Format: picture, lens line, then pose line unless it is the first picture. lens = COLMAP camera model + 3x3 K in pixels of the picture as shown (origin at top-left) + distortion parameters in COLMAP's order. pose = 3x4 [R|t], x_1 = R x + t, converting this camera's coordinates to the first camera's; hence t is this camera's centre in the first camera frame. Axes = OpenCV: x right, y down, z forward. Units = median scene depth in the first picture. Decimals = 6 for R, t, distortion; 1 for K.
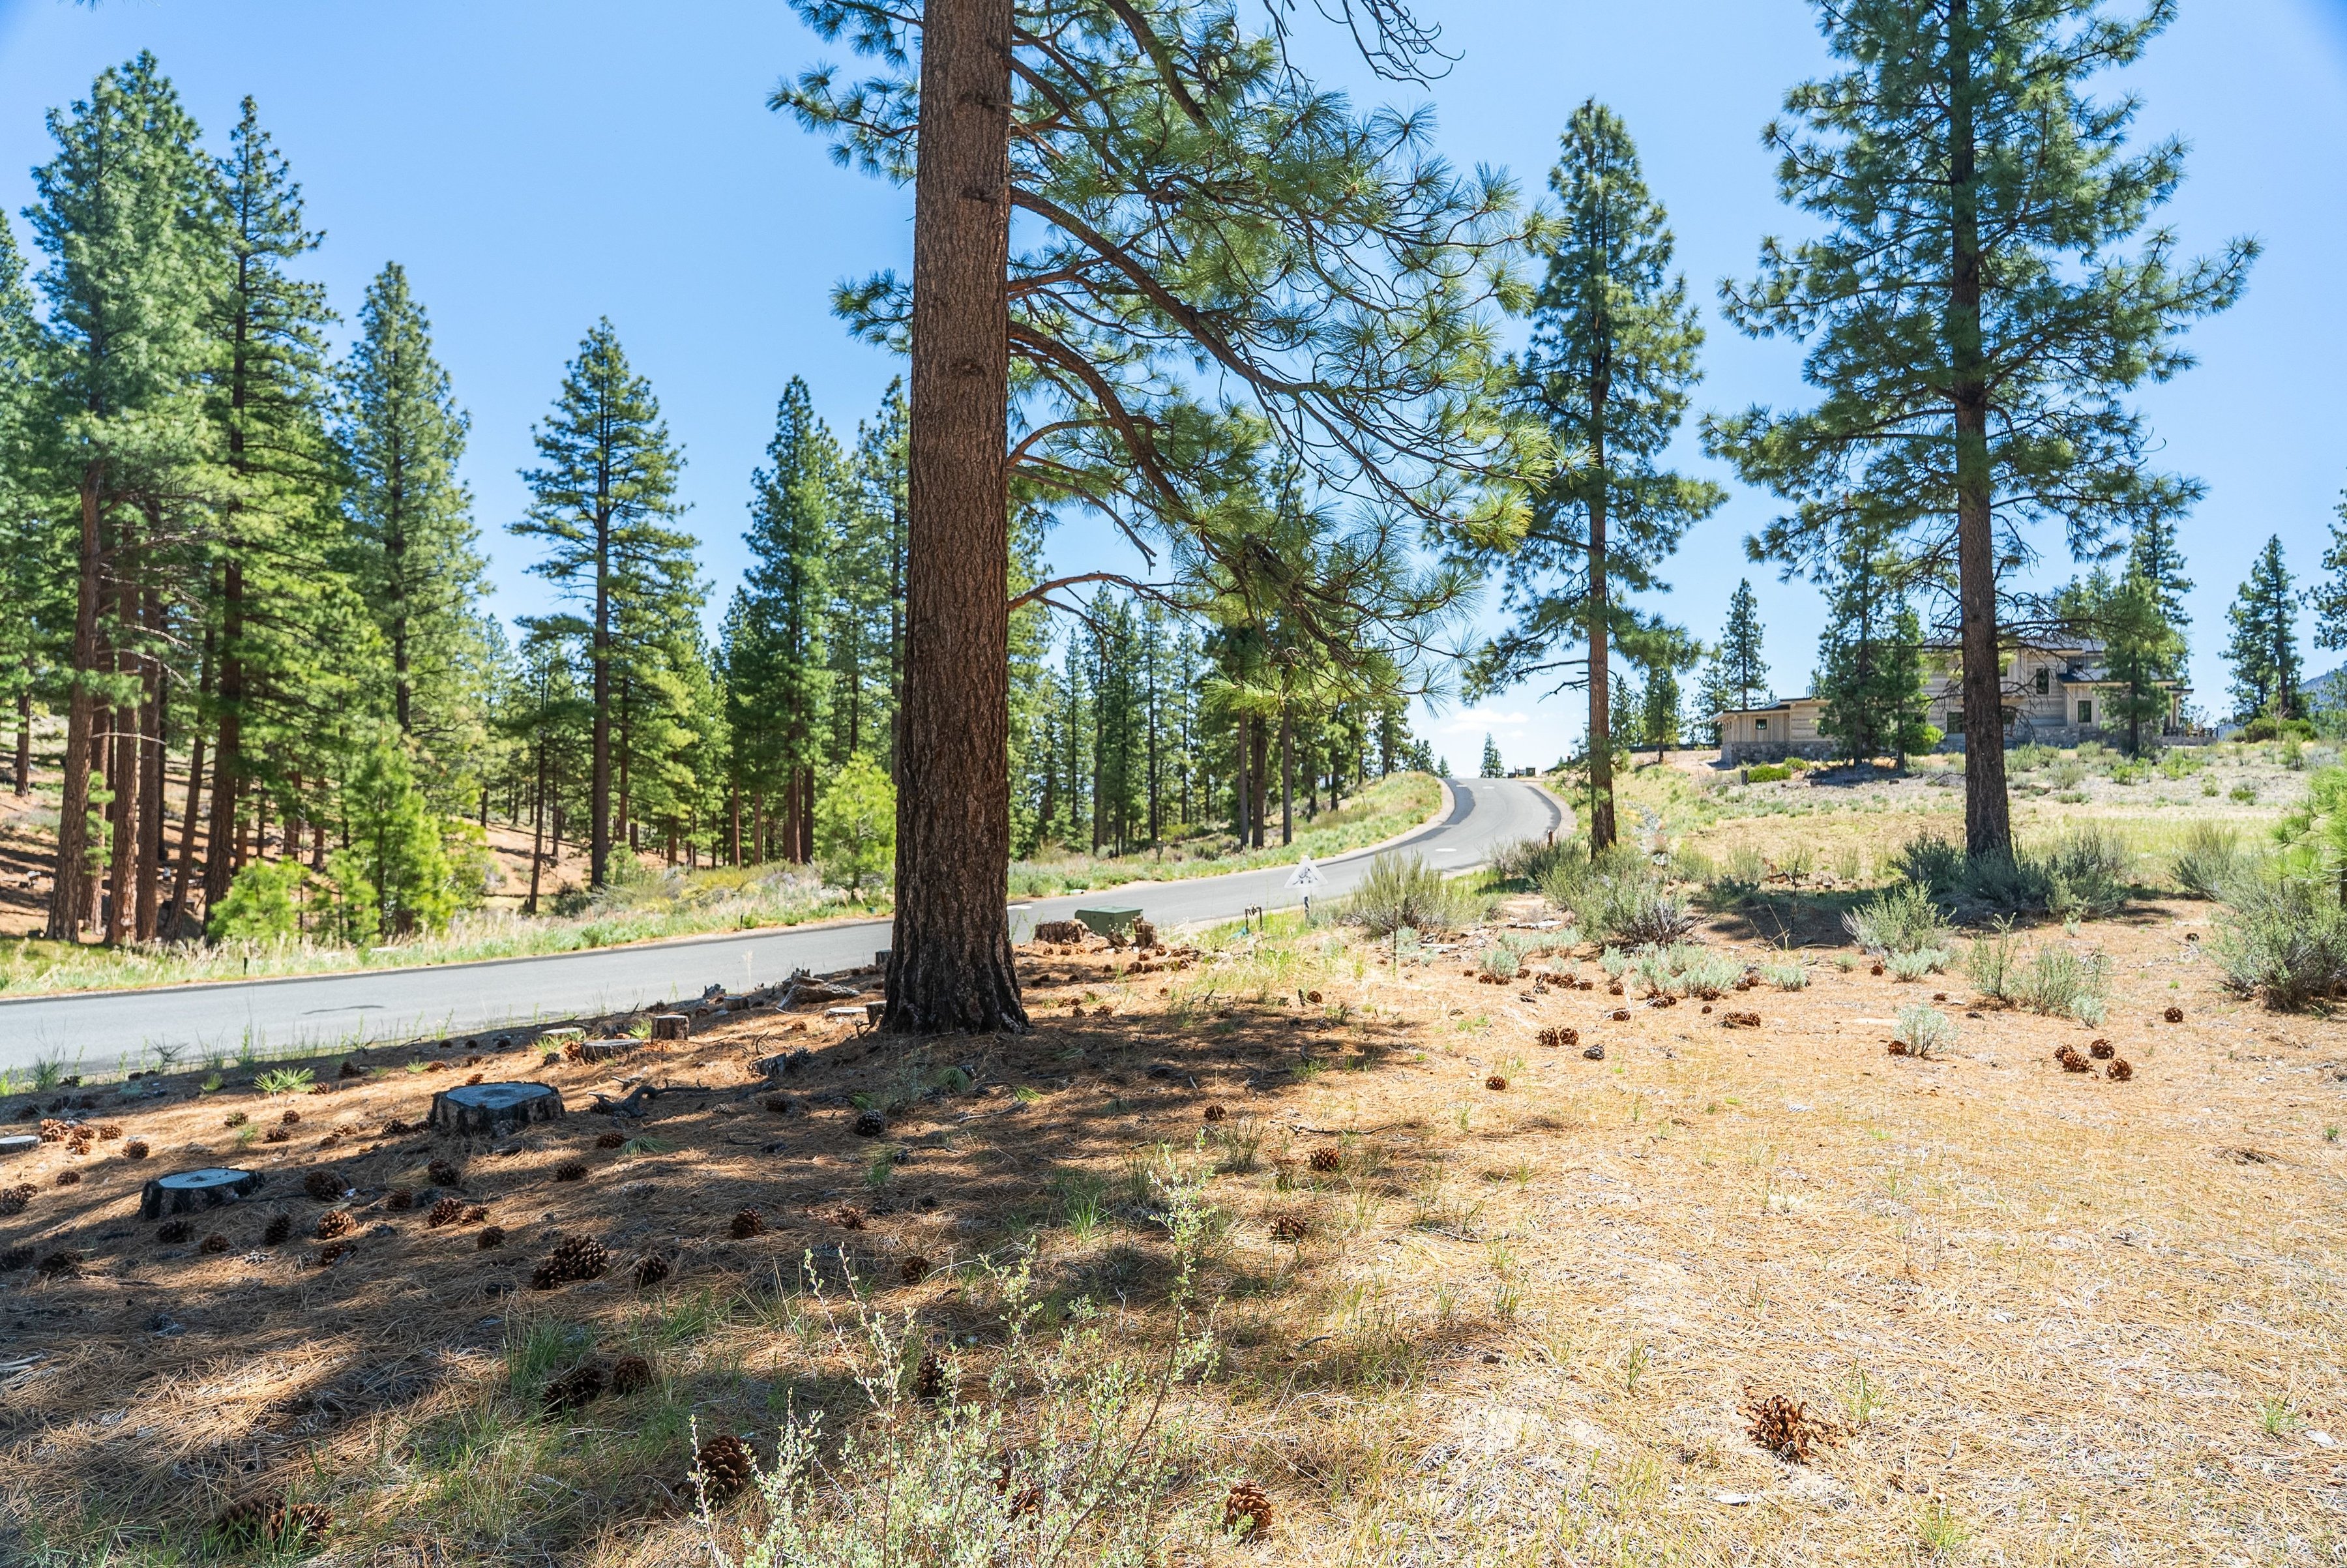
lens RADIAL K [[1300.2, 0, 1173.2], [0, 1300.2, 775.9], [0, 0, 1]] dist [-0.018274, 0.005648]
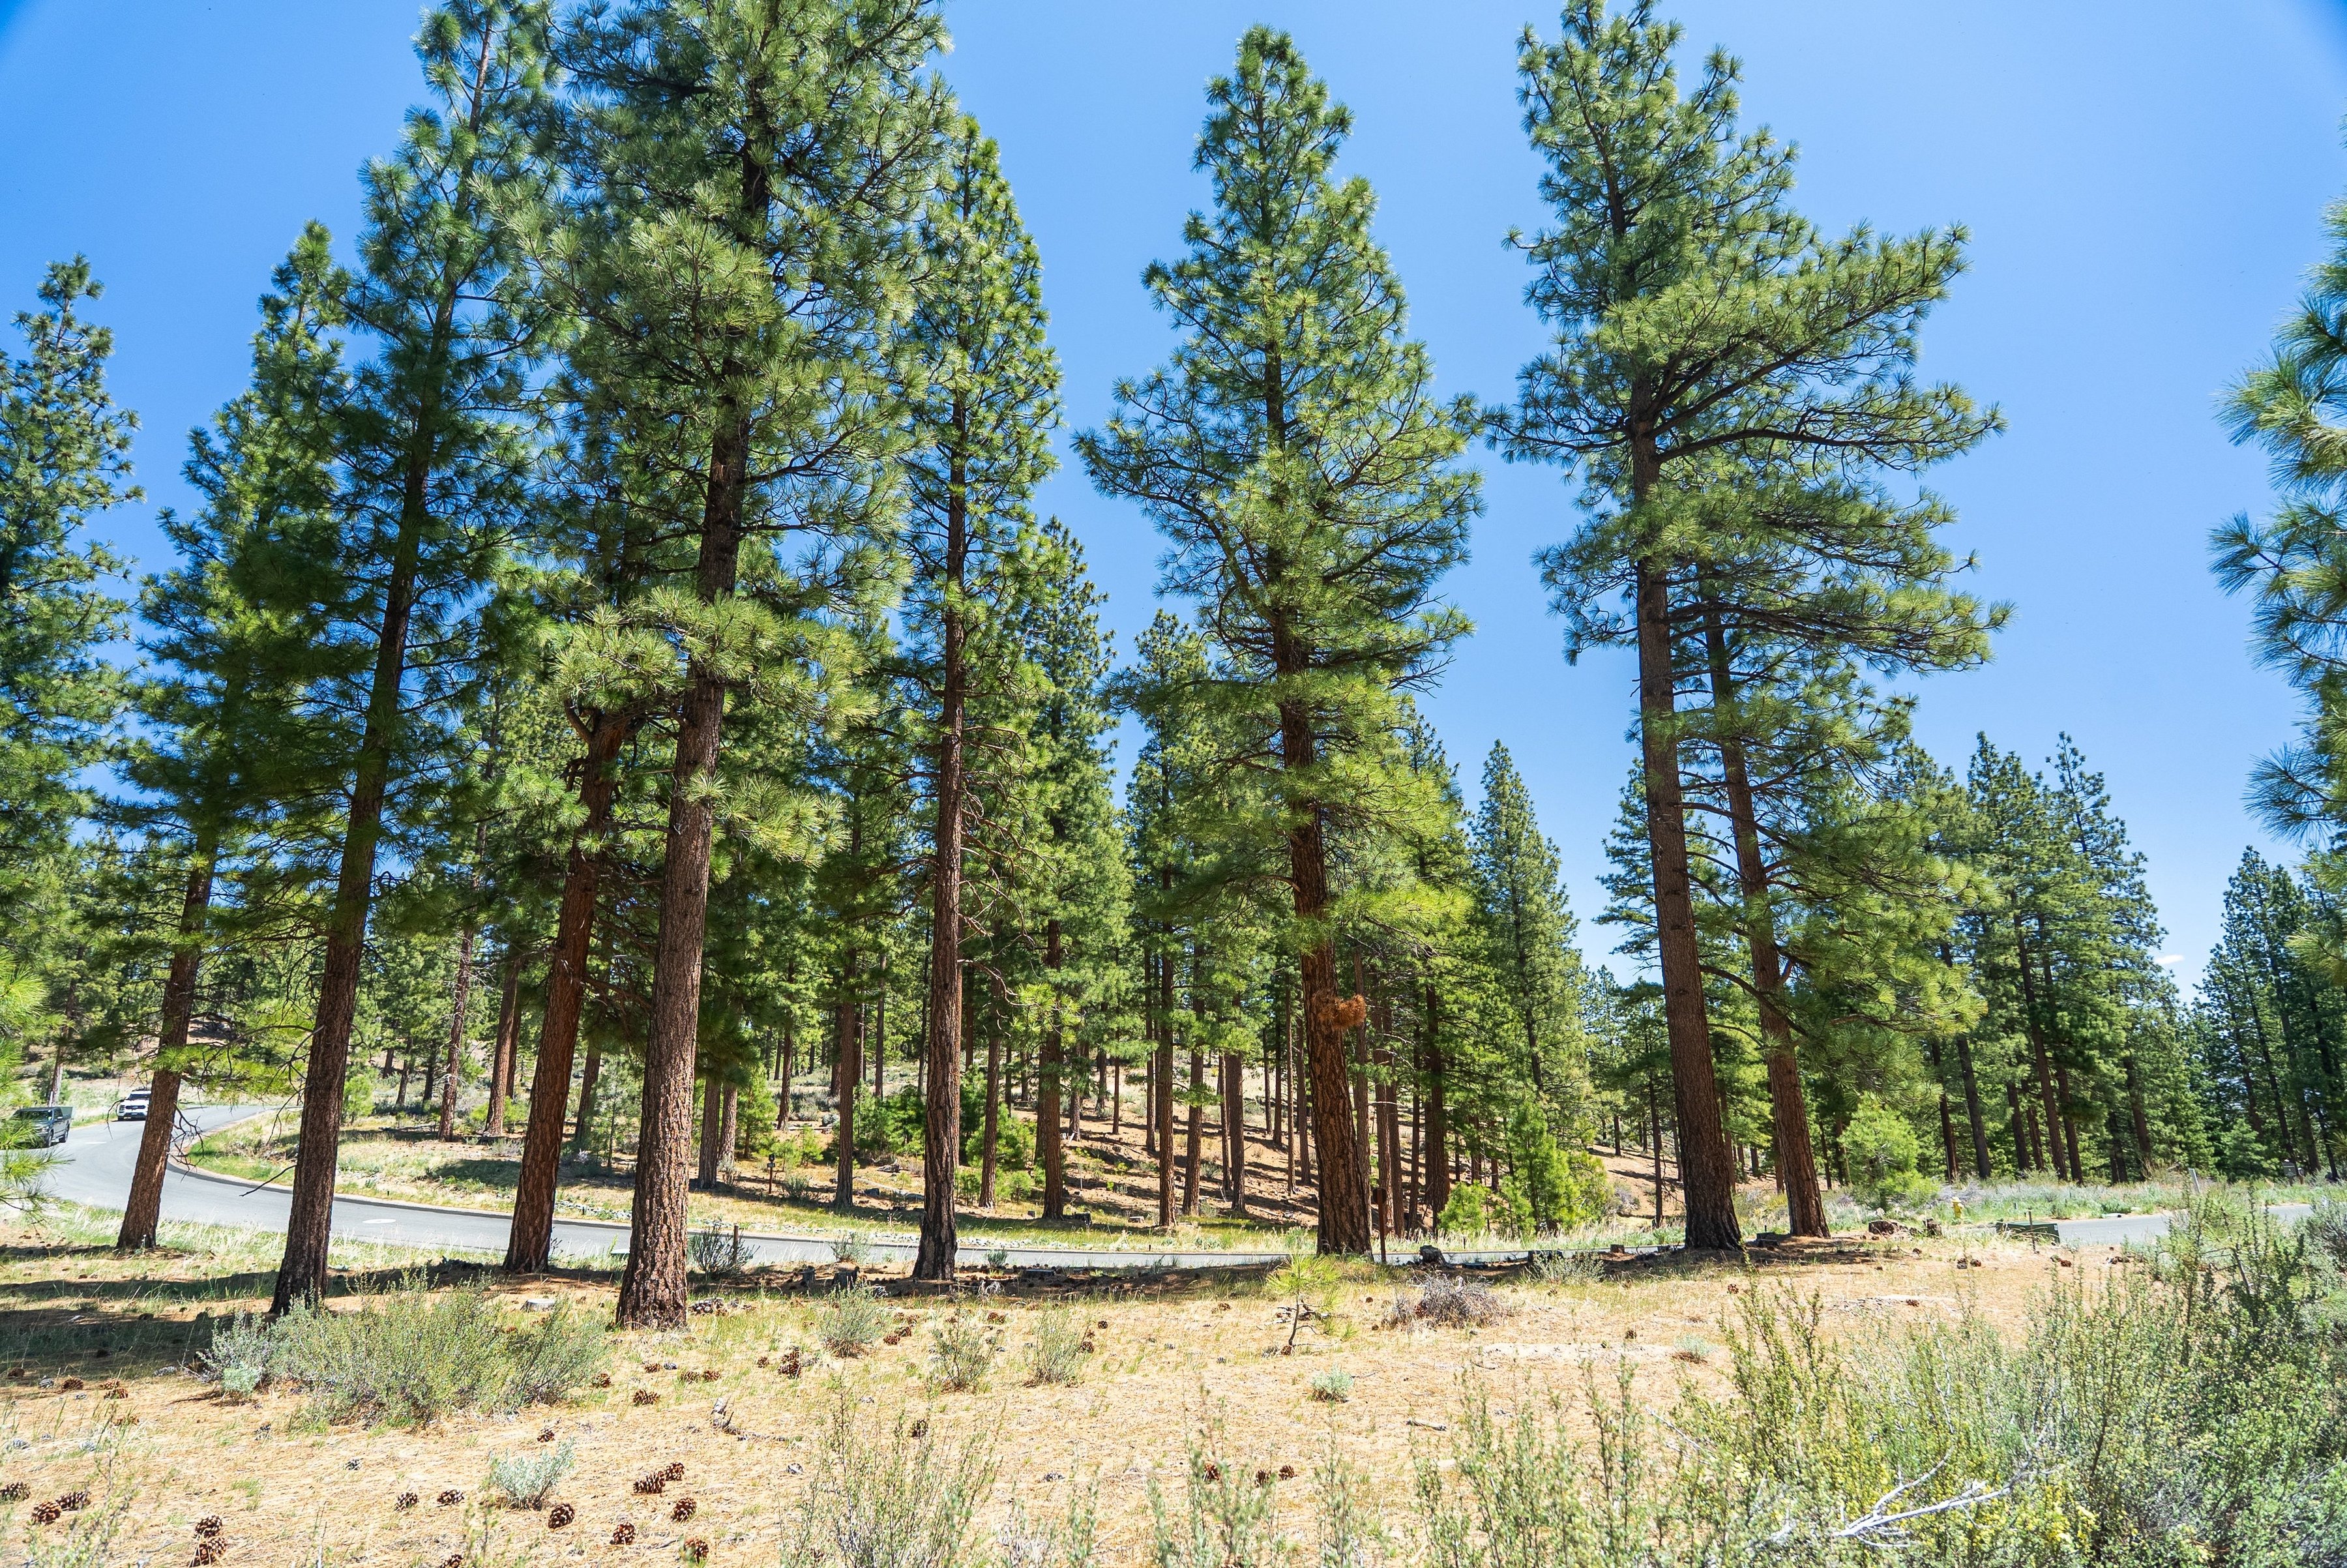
lens RADIAL K [[1300.2, 0, 1173.2], [0, 1300.2, 775.9], [0, 0, 1]] dist [-0.018274, 0.005648]
pose [[0.683221, -0.215416, -0.697715, 0.188181], [0.039218, 0.964942, -0.259518, -0.011626], [0.729158, 0.149945, 0.667716, -0.279309]]
